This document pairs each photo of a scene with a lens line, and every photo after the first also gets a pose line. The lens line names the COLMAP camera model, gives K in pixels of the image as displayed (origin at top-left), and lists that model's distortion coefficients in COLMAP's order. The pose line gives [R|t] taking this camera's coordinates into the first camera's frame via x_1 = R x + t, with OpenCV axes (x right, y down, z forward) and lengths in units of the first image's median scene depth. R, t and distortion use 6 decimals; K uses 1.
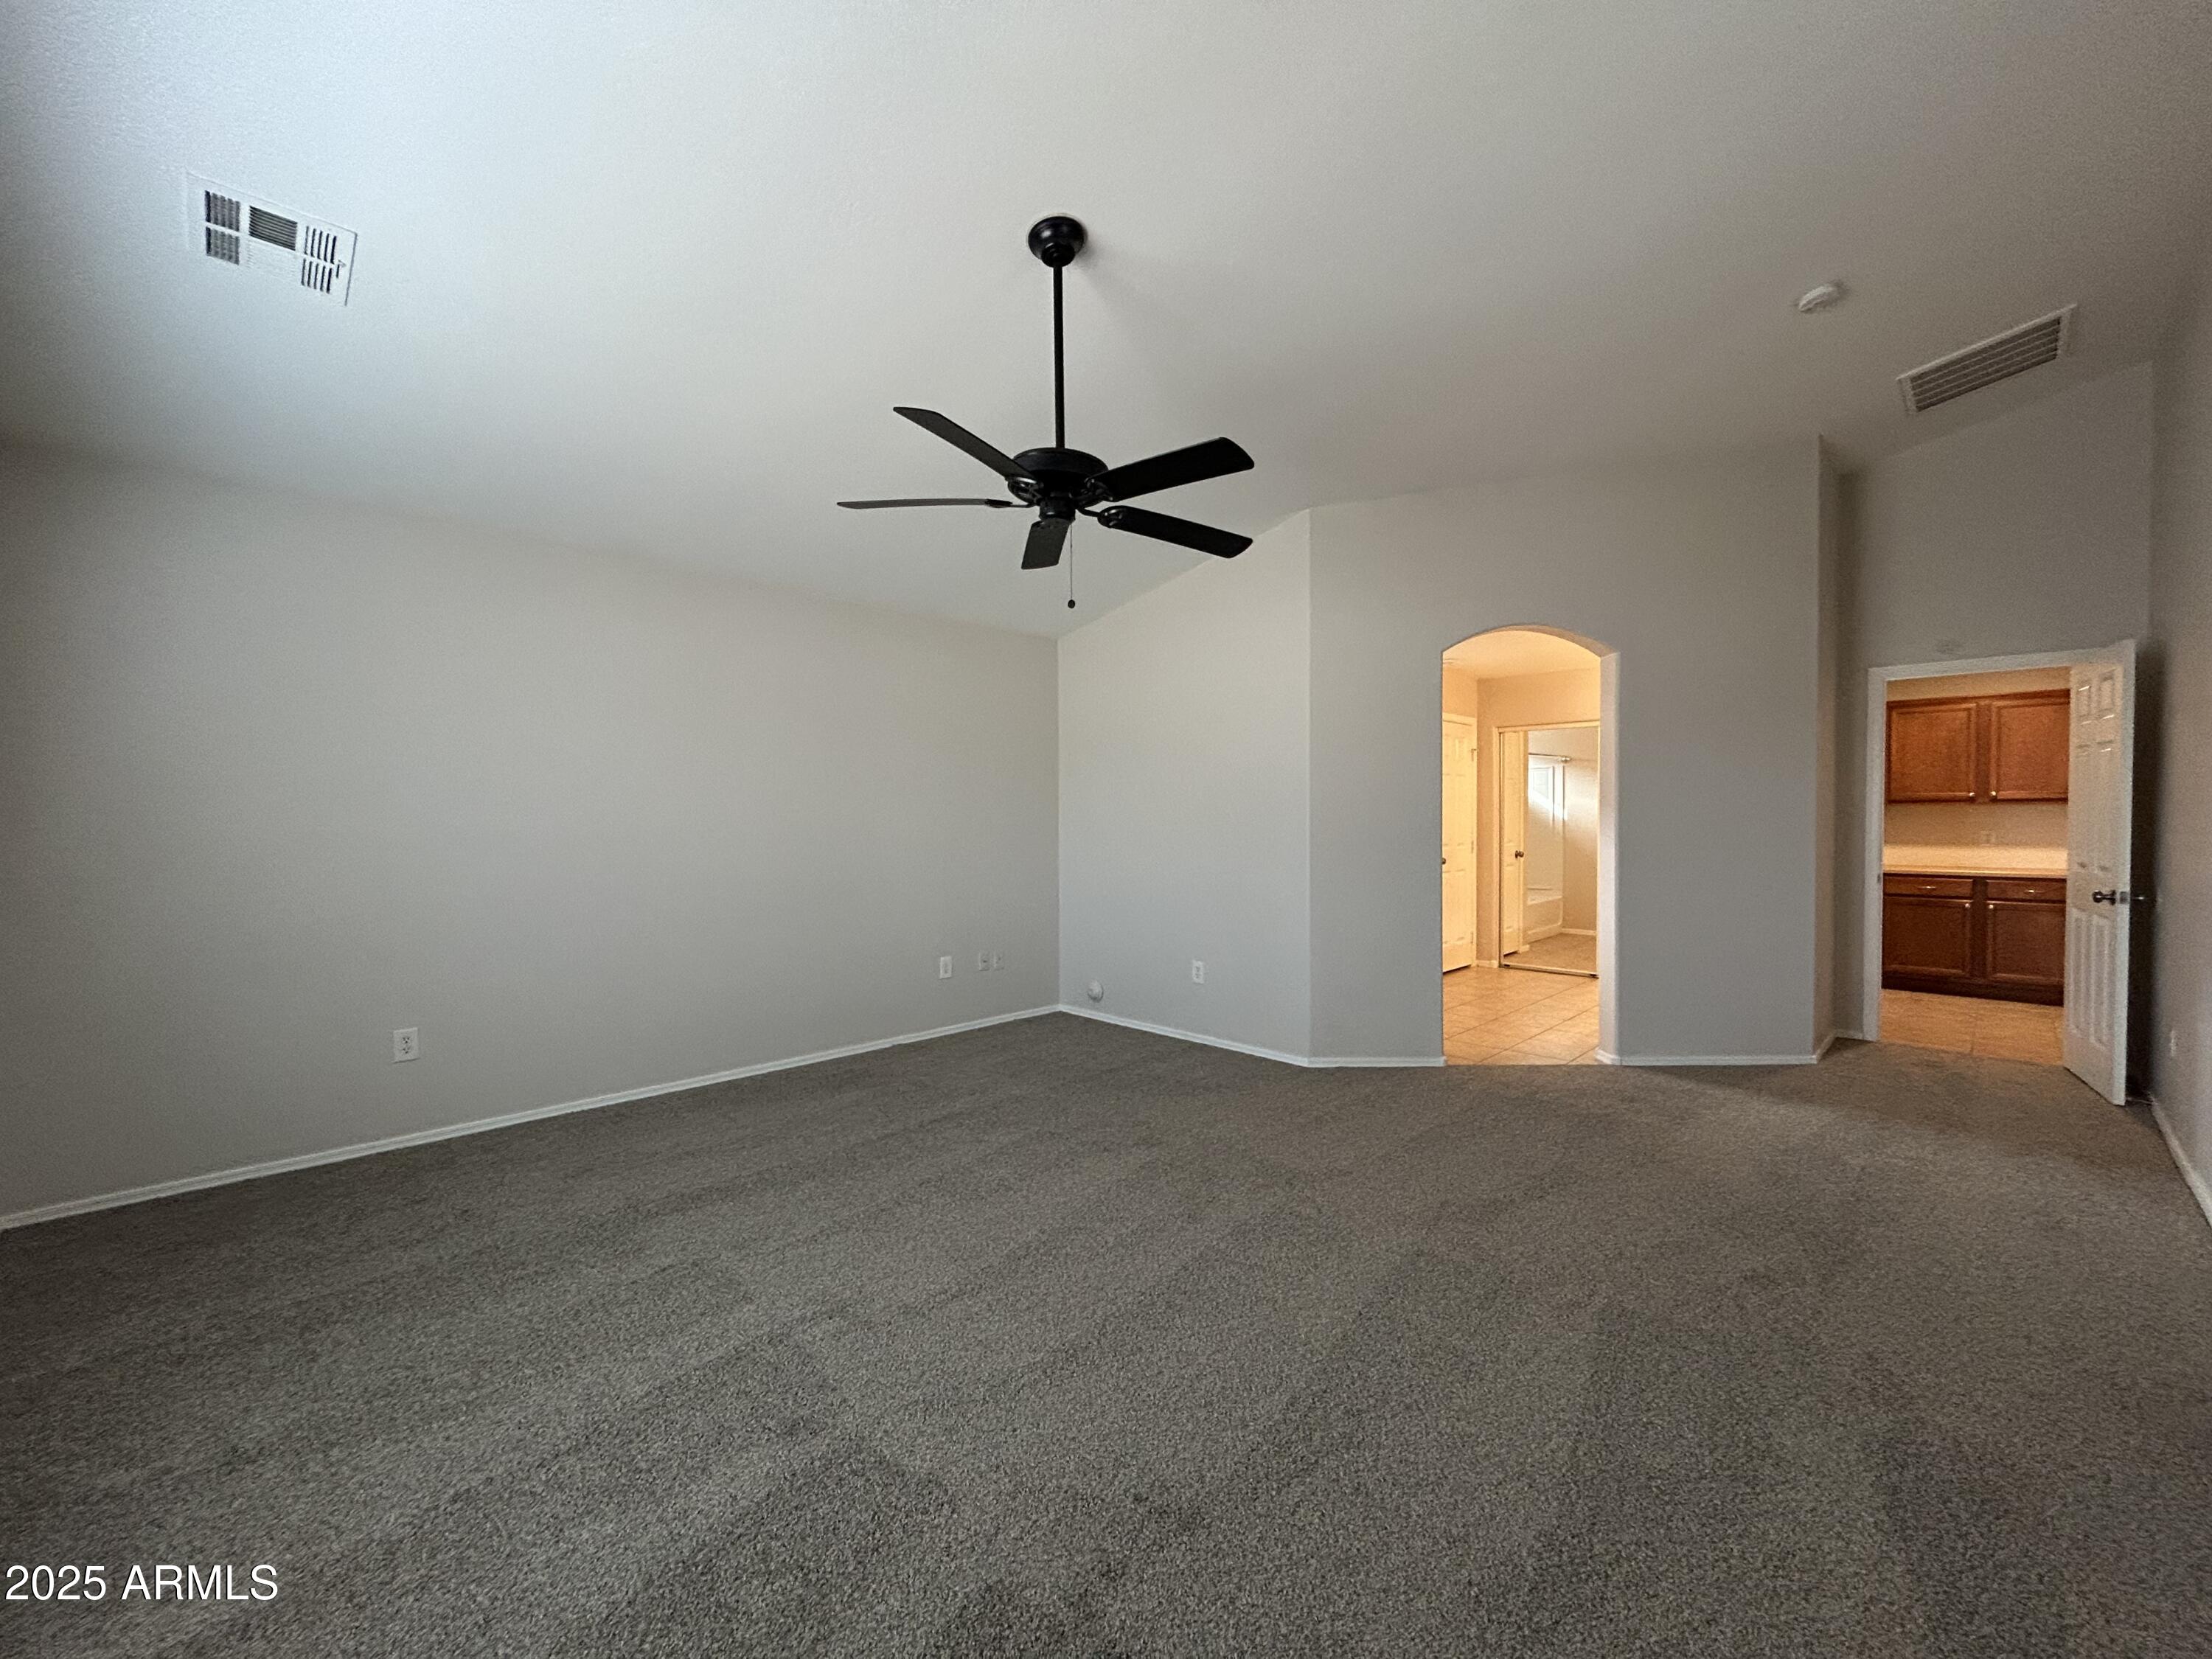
lens RADIAL K [[899.6, 0, 1106.5], [0, 899.6, 827.0], [0, 0, 1]] dist [0.013662, 0.000300]
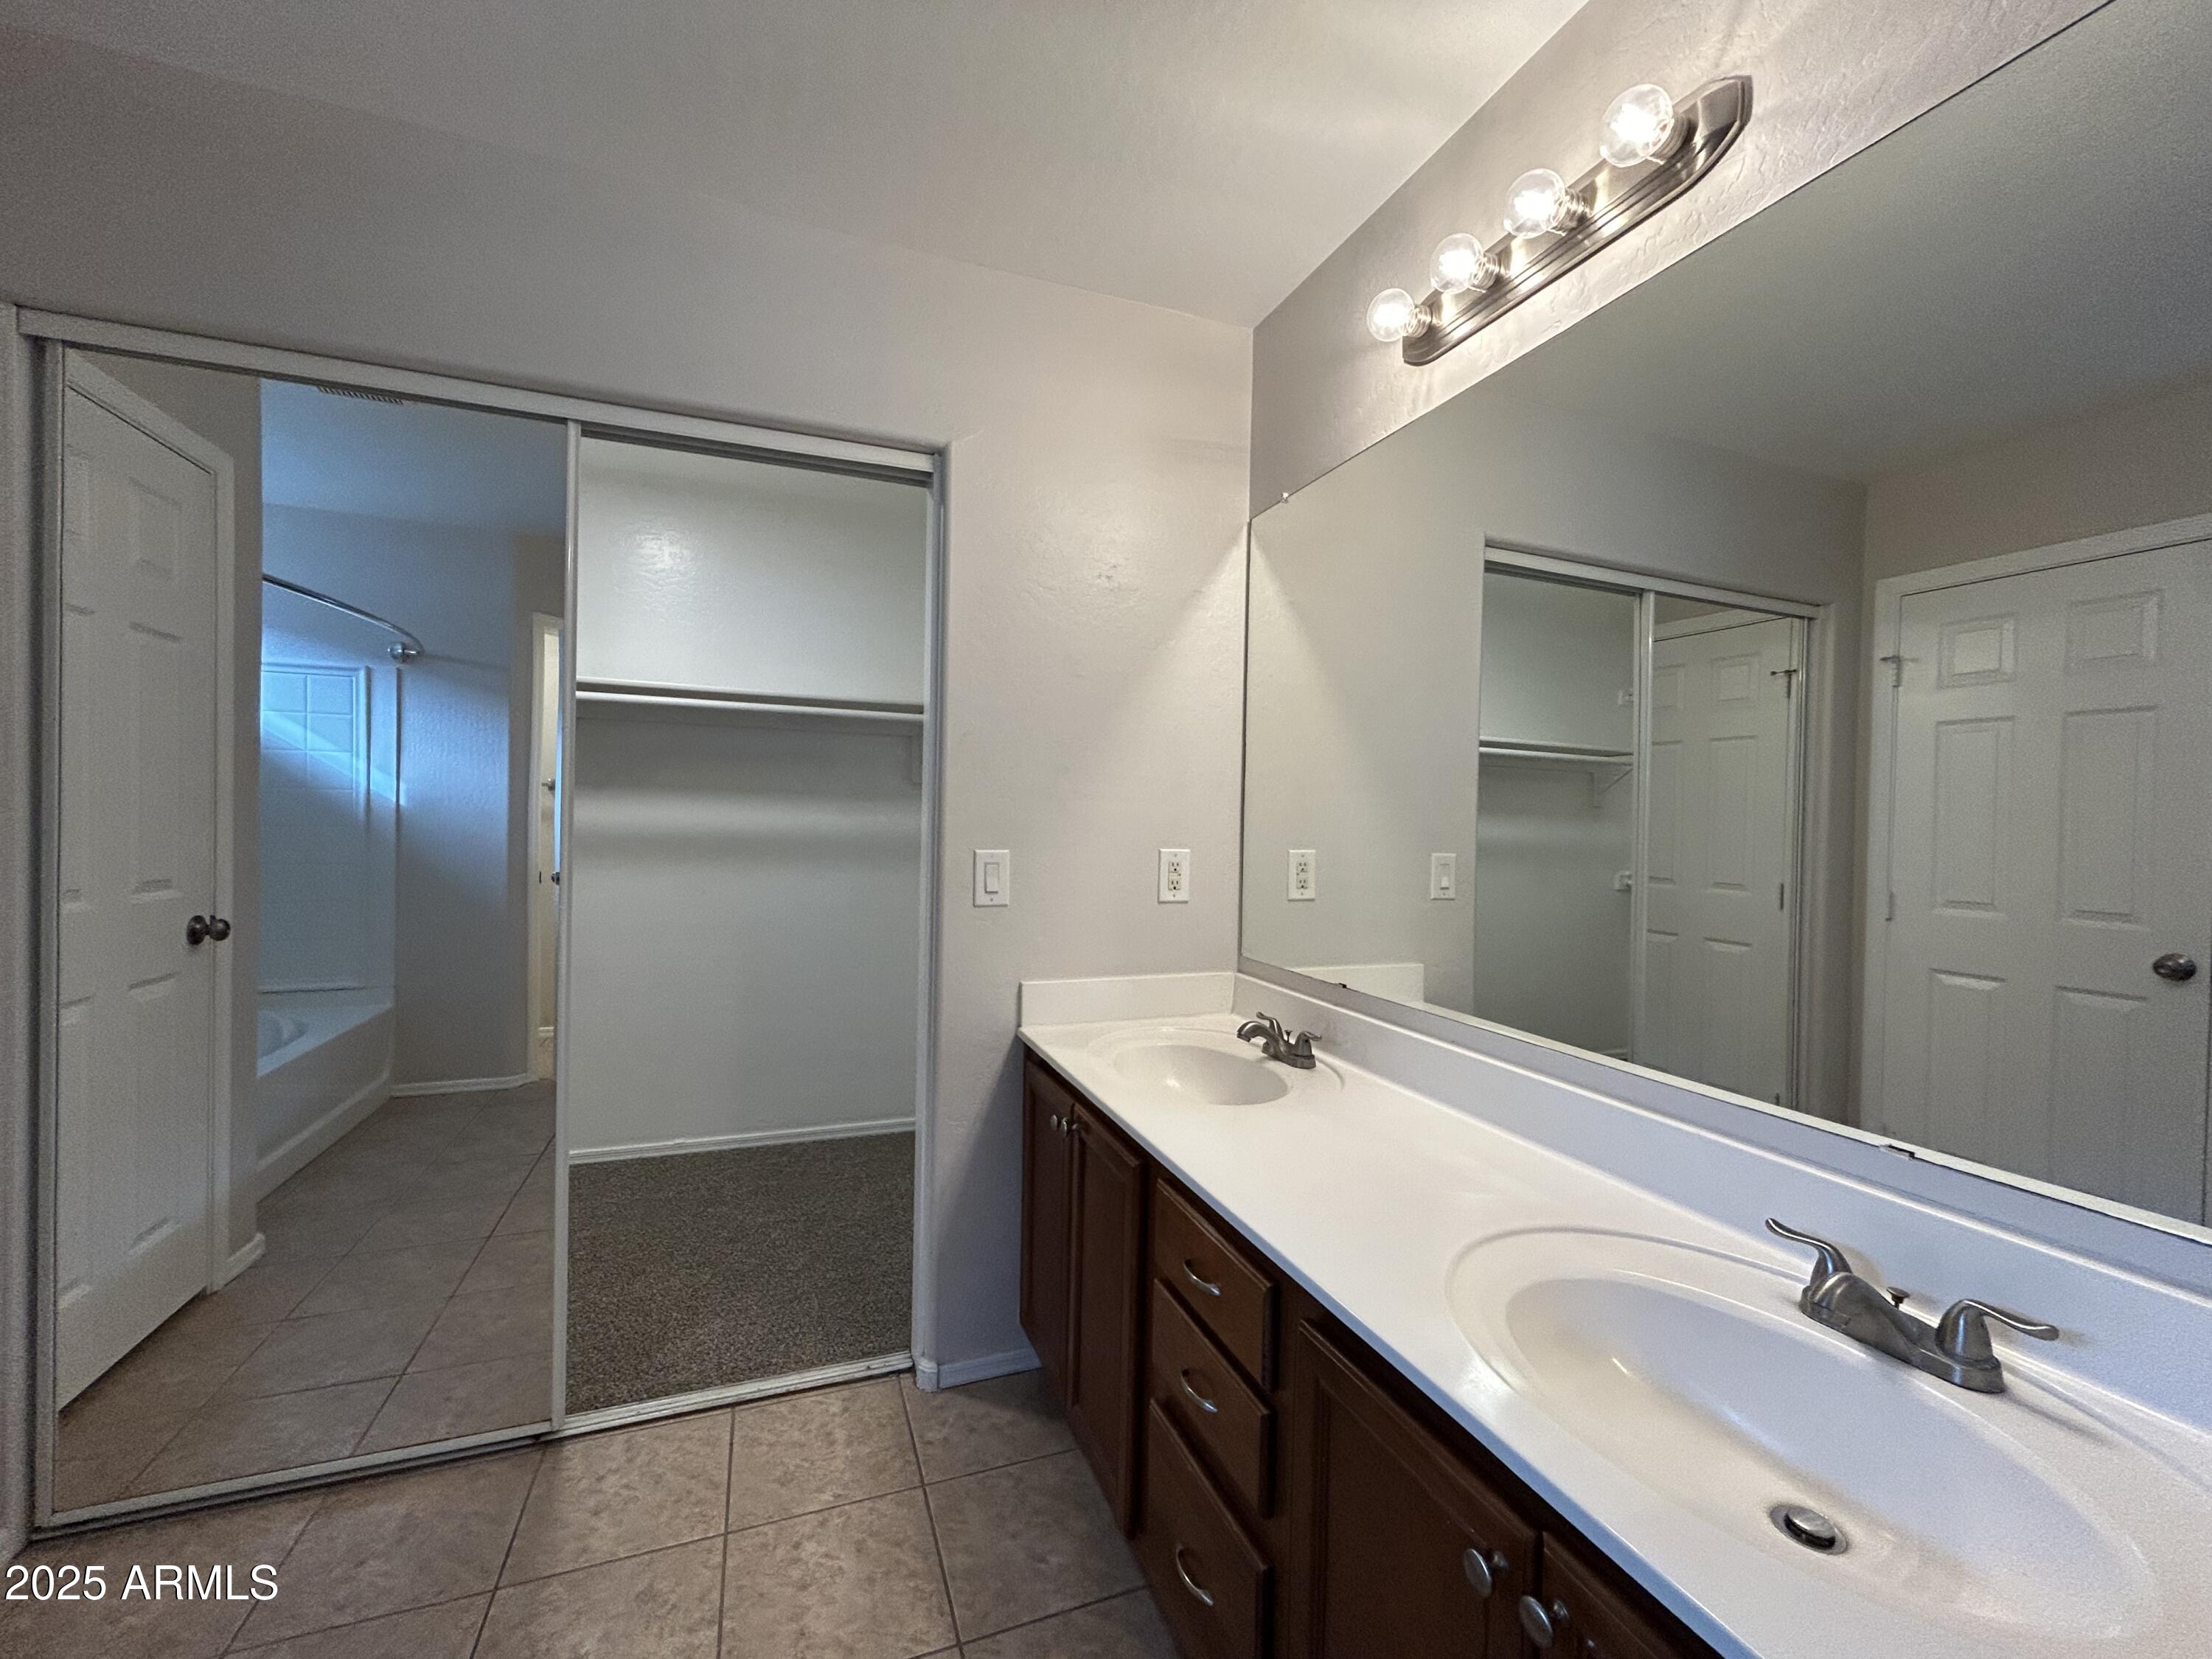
lens RADIAL K [[899.6, 0, 1106.5], [0, 899.6, 829.2], [0, 0, 1]] dist [0.013662, 0.000300]
pose [[0.424790, -0.001829, 0.905290, 0.299494], [-0.014532, 0.999855, 0.008840, -0.005667], [-0.905175, -0.016911, 0.424702, 0.590867]]
